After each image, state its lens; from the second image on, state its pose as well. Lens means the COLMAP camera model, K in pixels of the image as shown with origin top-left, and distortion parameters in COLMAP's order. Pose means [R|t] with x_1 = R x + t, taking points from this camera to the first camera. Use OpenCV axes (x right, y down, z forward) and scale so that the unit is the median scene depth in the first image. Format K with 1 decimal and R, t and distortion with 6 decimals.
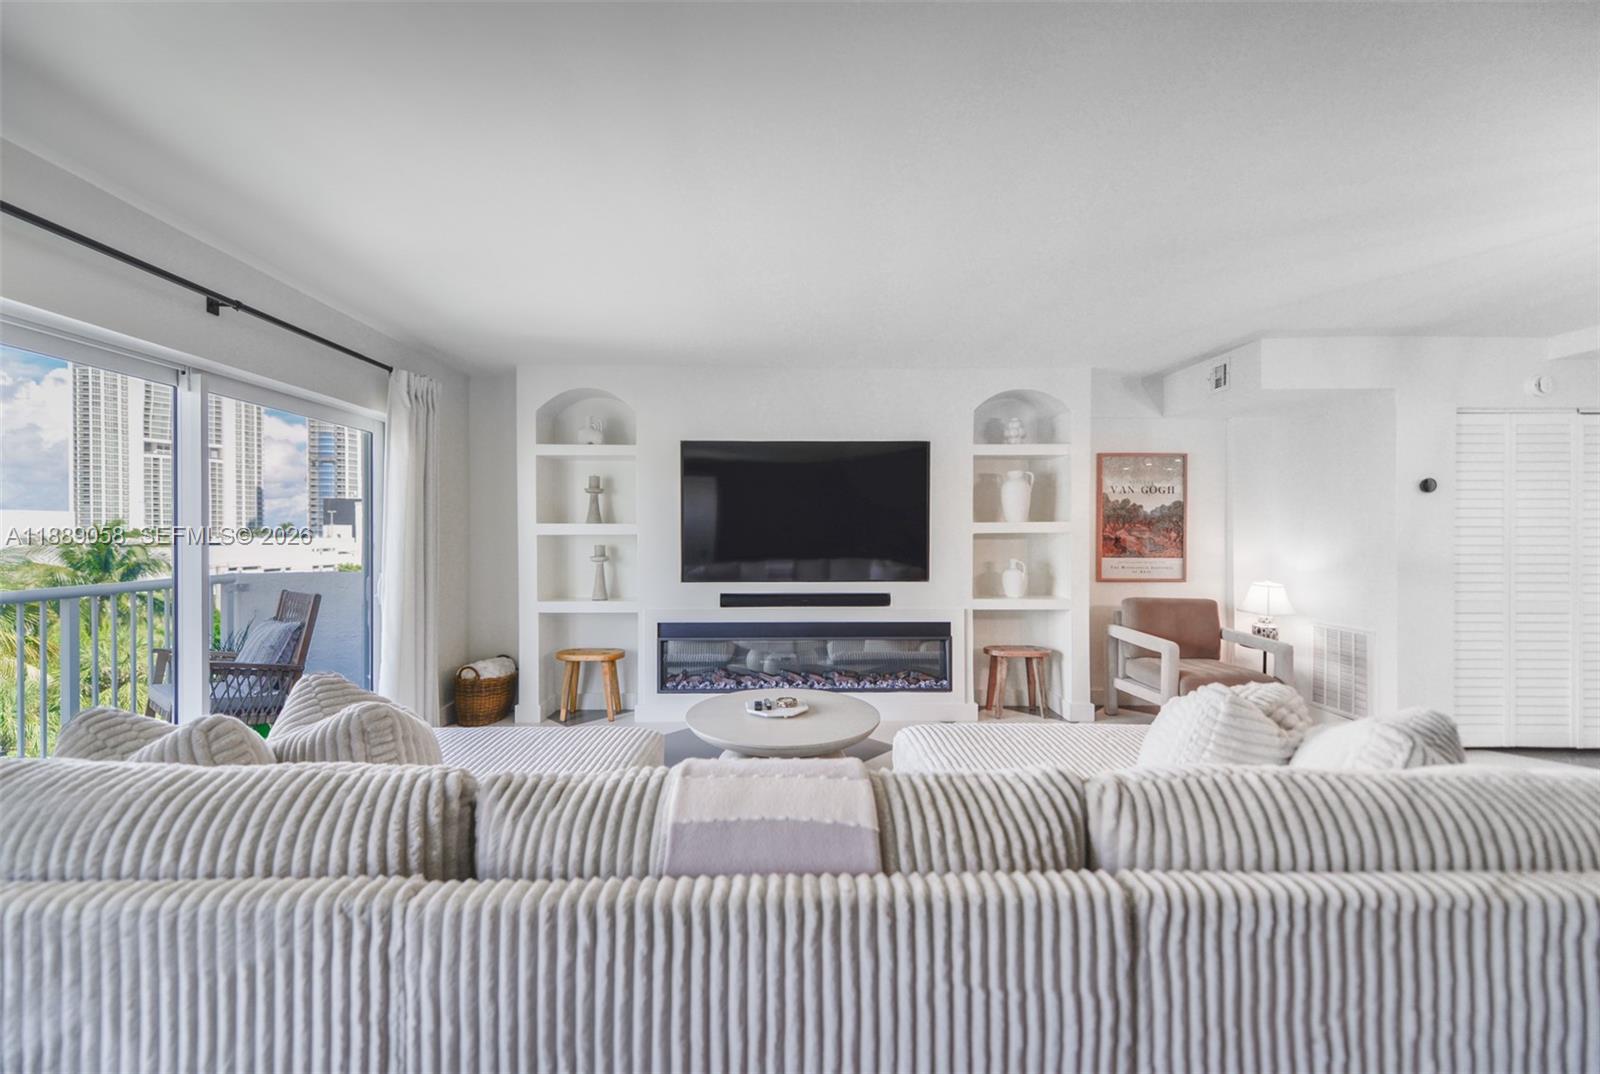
lens RADIAL K [[627.4, 0, 791.9], [0, 627.4, 535.9], [0, 0, 1]] dist [-0.000643, 0.000002]
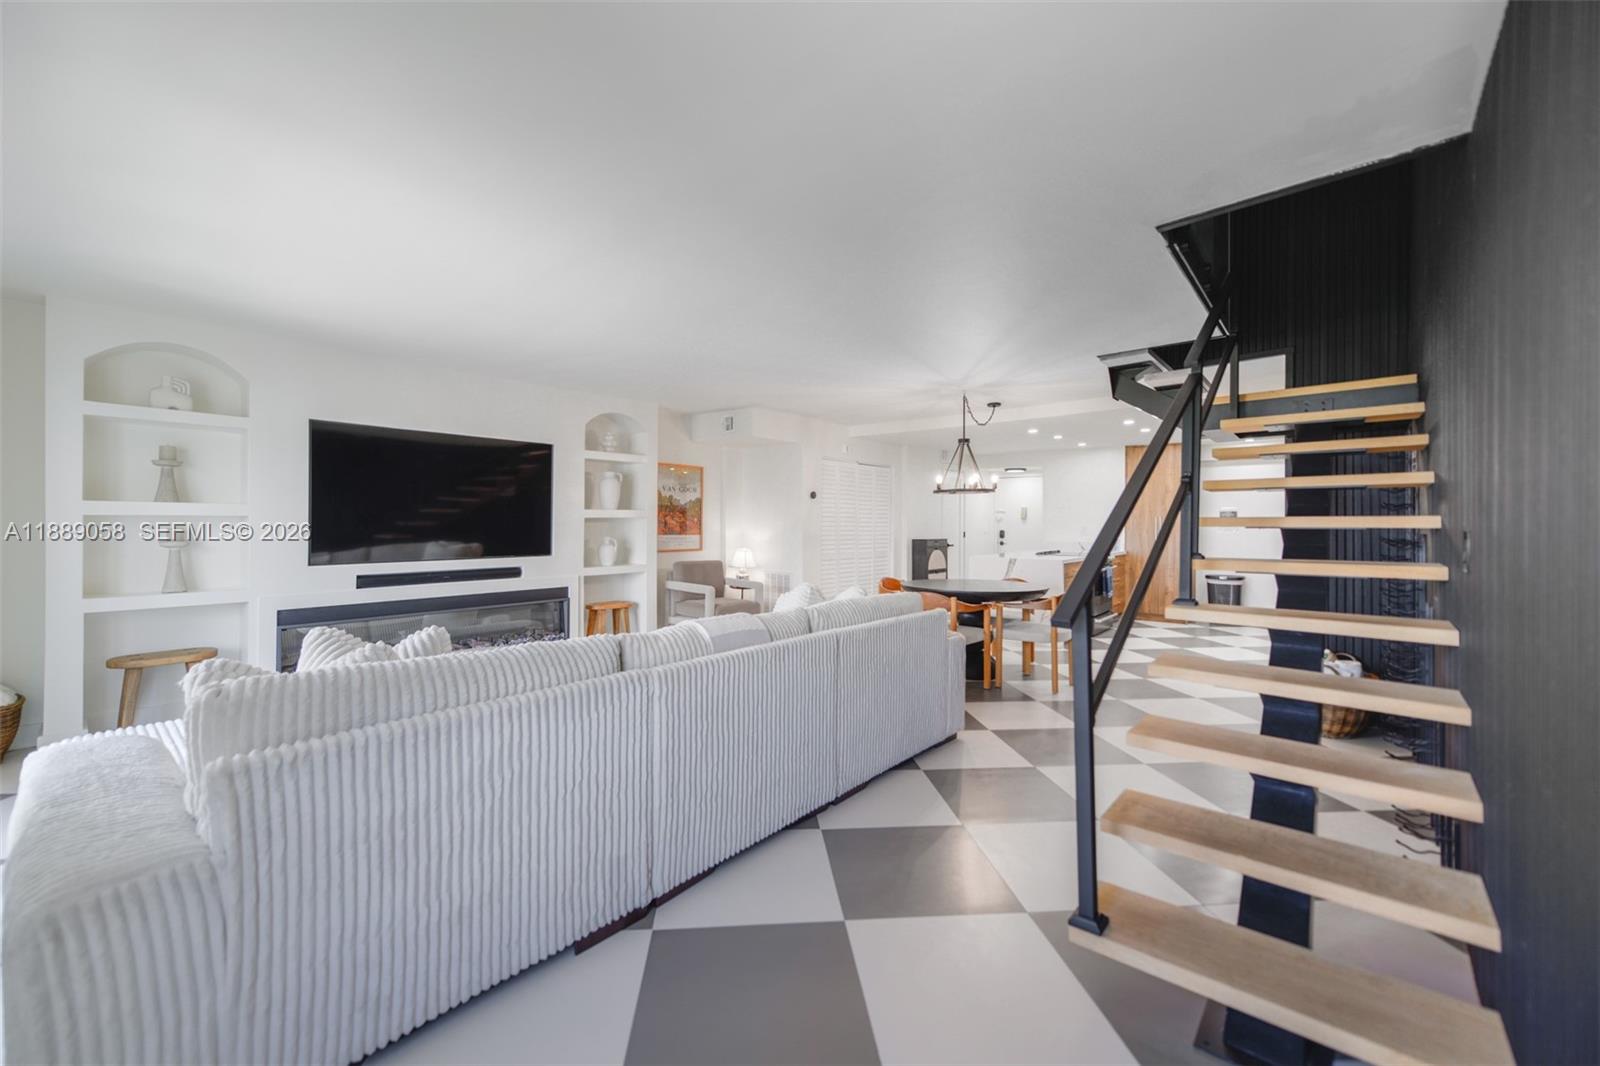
lens RADIAL K [[619.4, 0, 787.9], [0, 619.4, 521.2], [0, 0, 1]] dist [0.000069, -0.000142]
pose [[0.667227, 0.004880, 0.744839, -0.385068], [-0.008443, 0.999964, 0.001013, -0.001819], [-0.744807, -0.006965, 0.667244, -0.180993]]
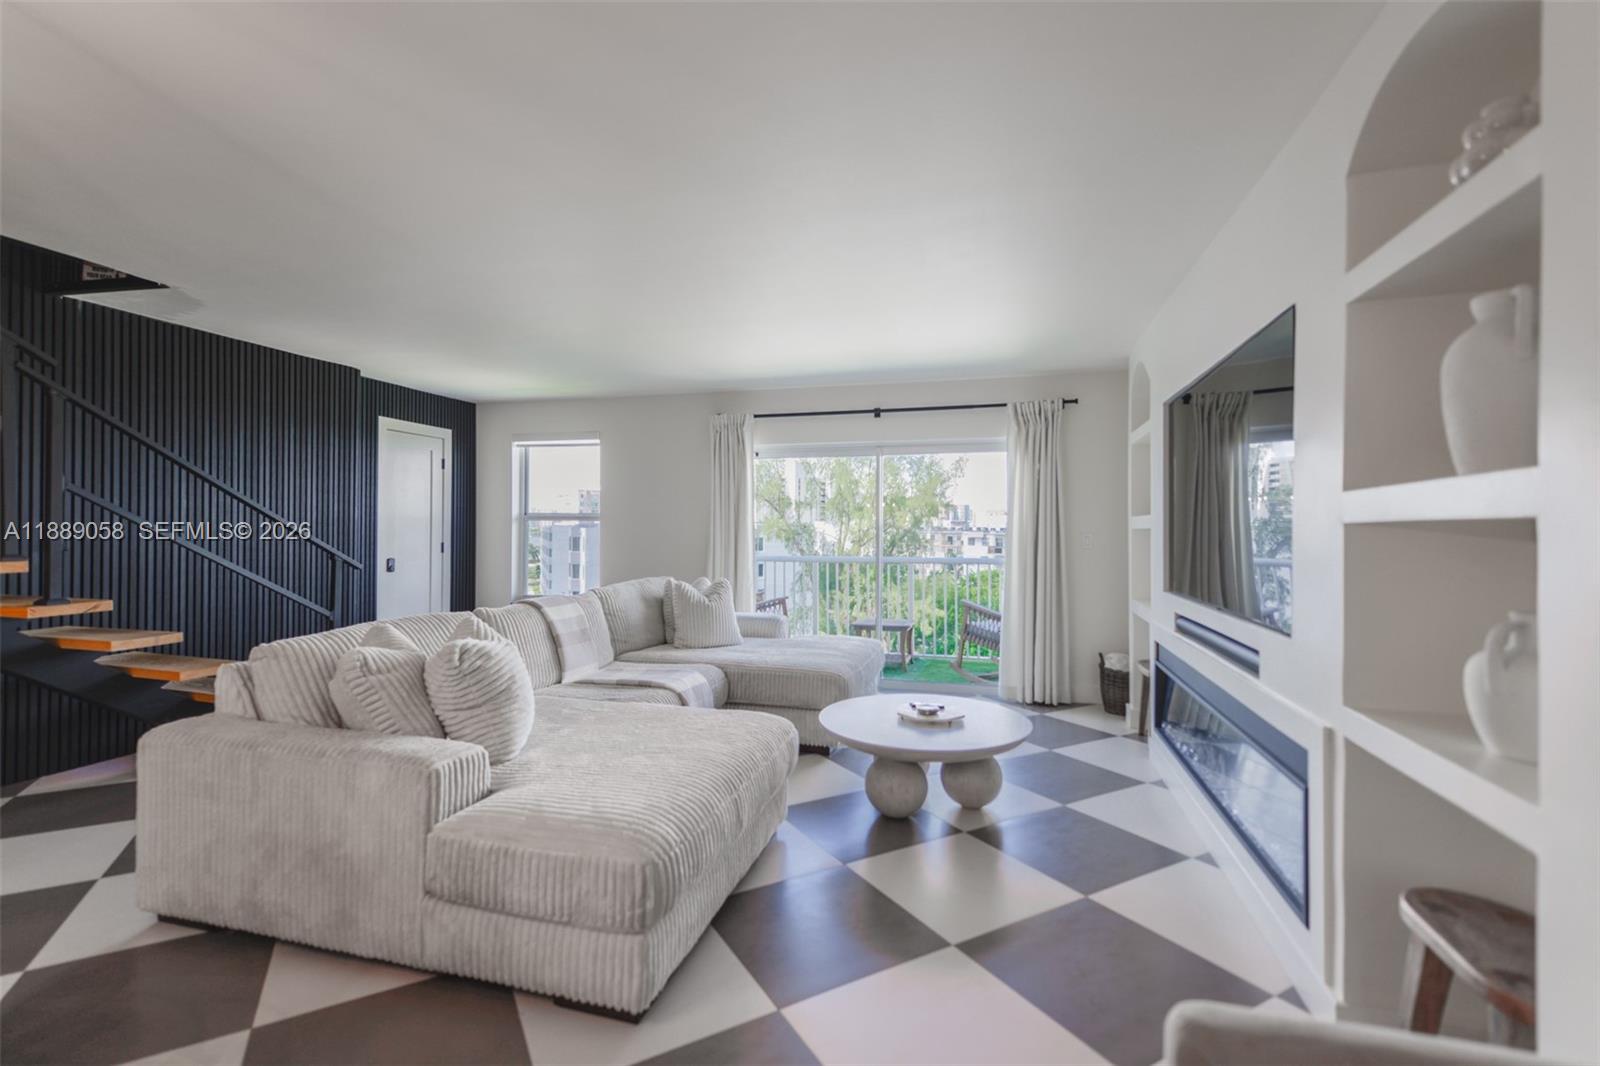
lens RADIAL K [[714.6, 0, 792.8], [0, 714.6, 525.6], [0, 0, 1]] dist [0.011373, 0.000143]
pose [[-0.288204, -0.006215, -0.957549, 0.758803], [-0.003341, 0.999979, -0.005485, 0.001182], [0.957563, 0.001618, -0.288219, 0.804559]]
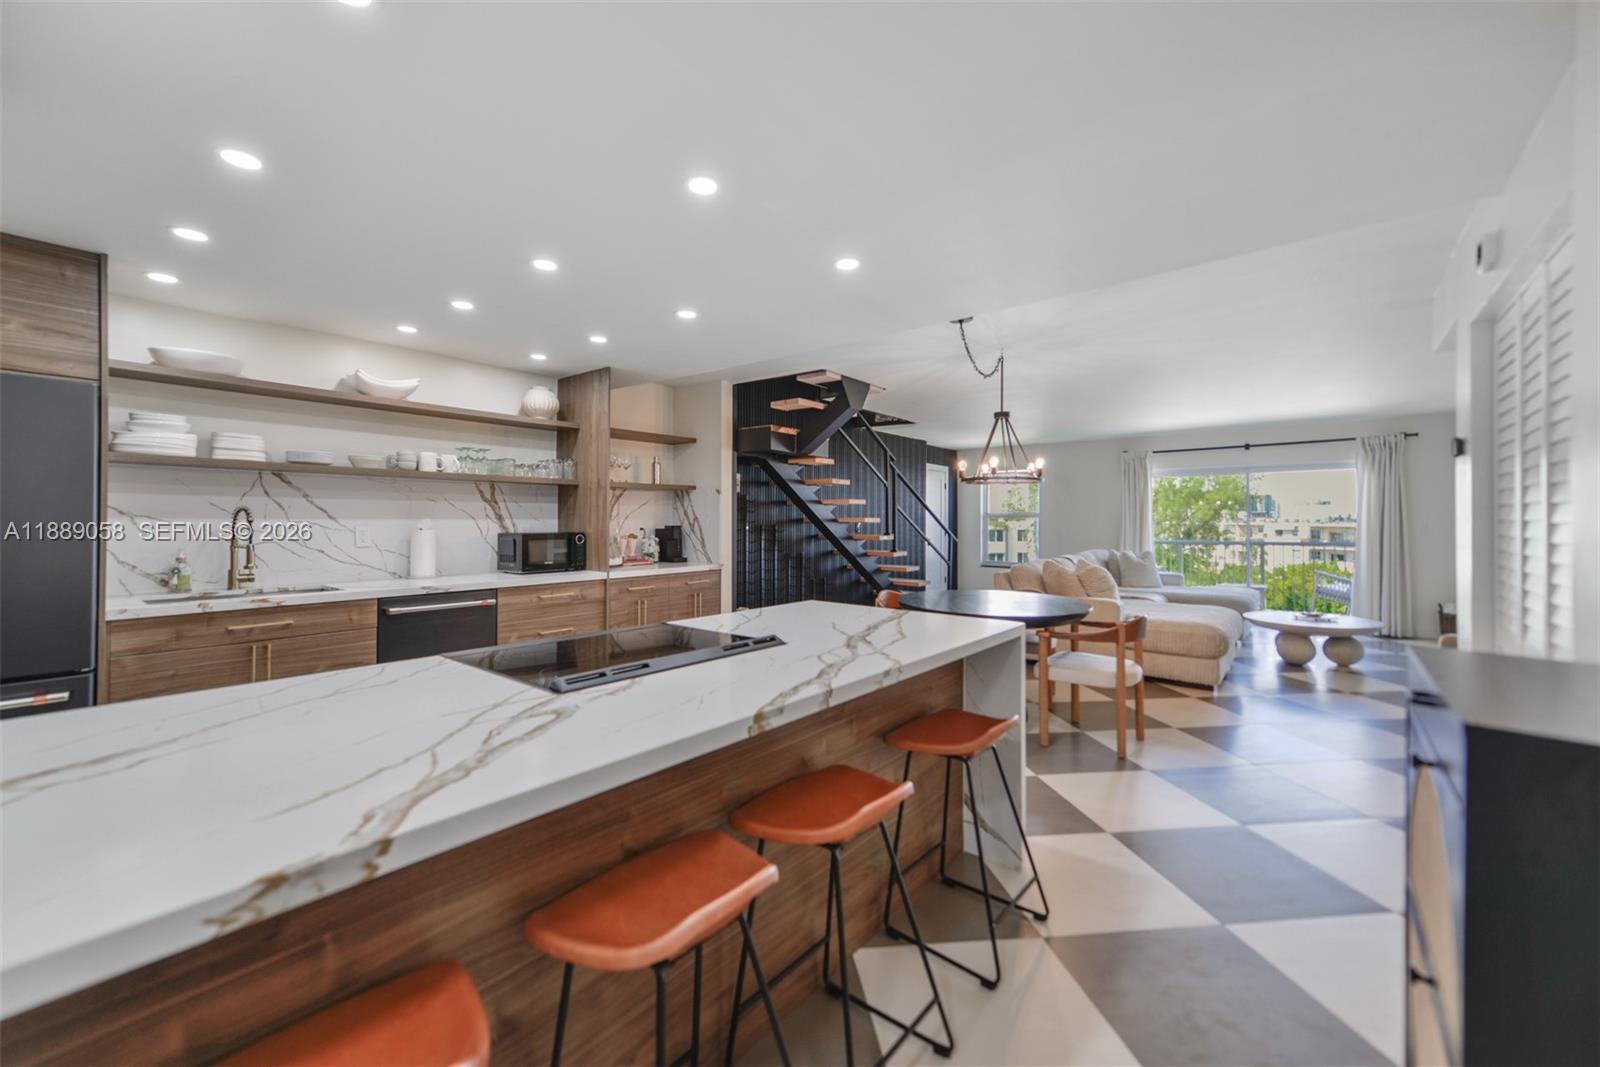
lens RADIAL K [[629.3, 0, 792.1], [0, 629.3, 519.5], [0, 0, 1]] dist [0.015125, -0.000141]
pose [[-0.642239, -0.002094, -0.766502, 1.682679], [0.002101, 0.999988, -0.004492, 0.000027], [0.766502, -0.004495, -0.642227, 0.742164]]
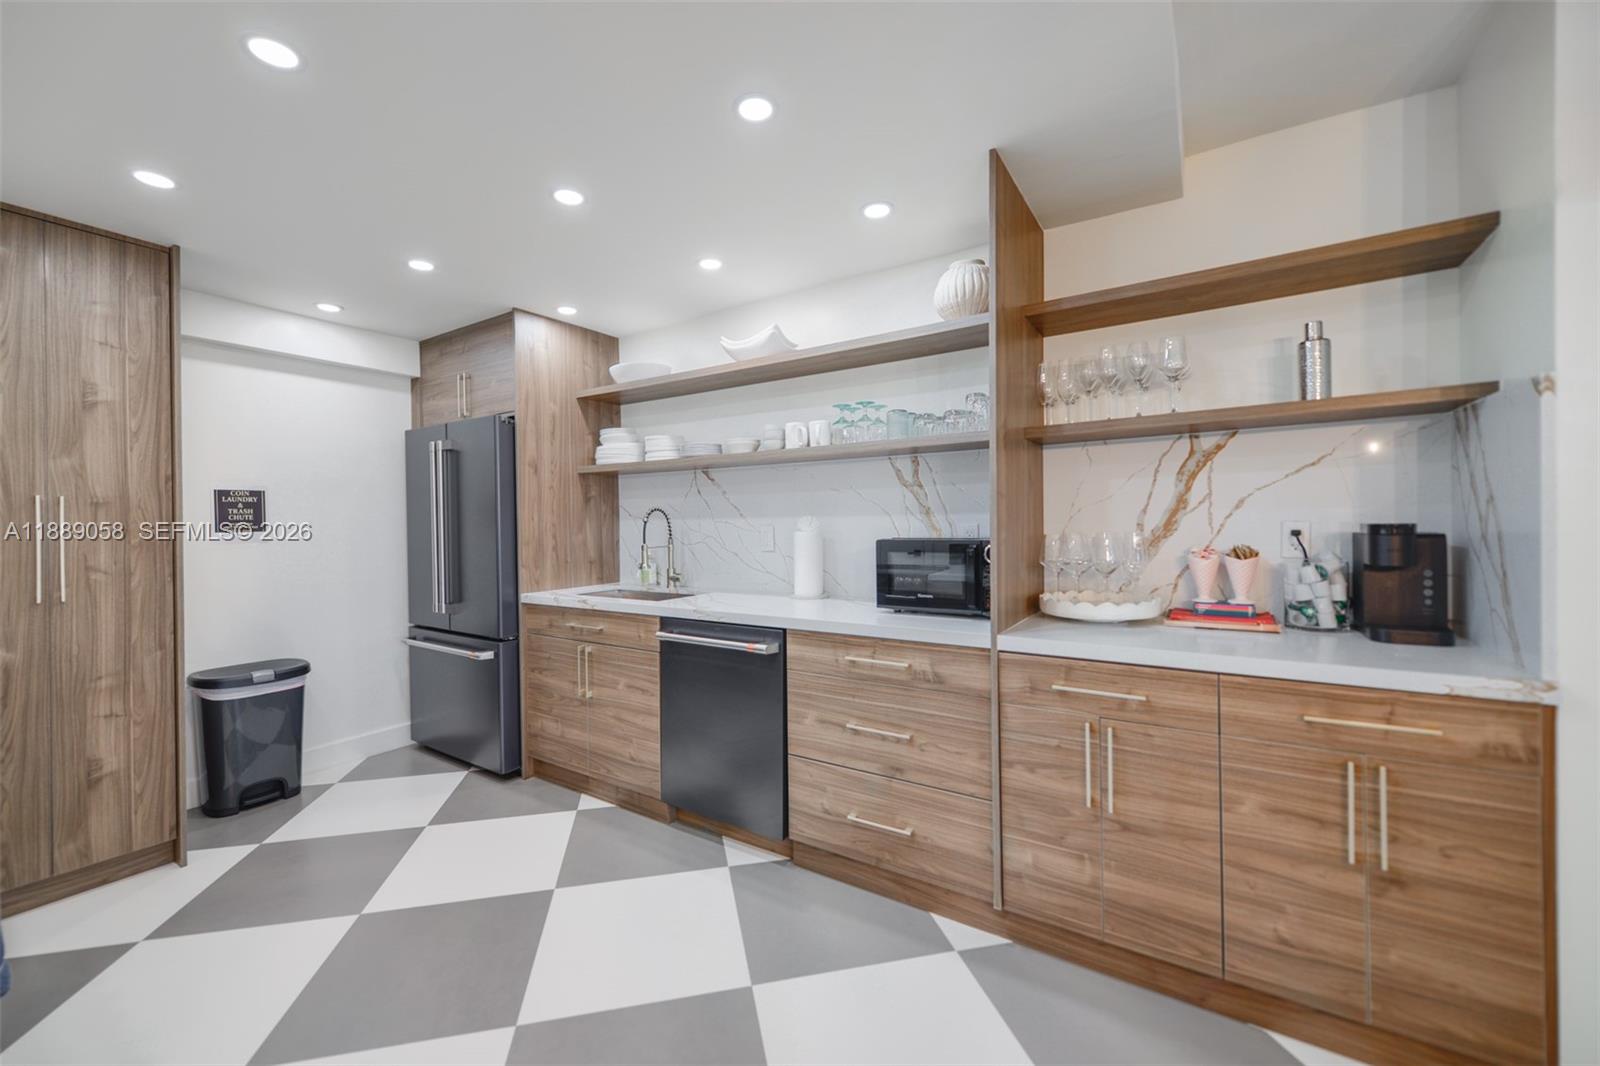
lens RADIAL K [[635.8, 0, 792.4], [0, 635.8, 528.5], [0, 0, 1]] dist [0.005360, -0.000116]
pose [[-0.828772, 0.005290, 0.559561, 0.985634], [0.009594, 0.999943, 0.004756, 0.003619], [-0.559504, 0.009310, -0.828775, 0.316019]]
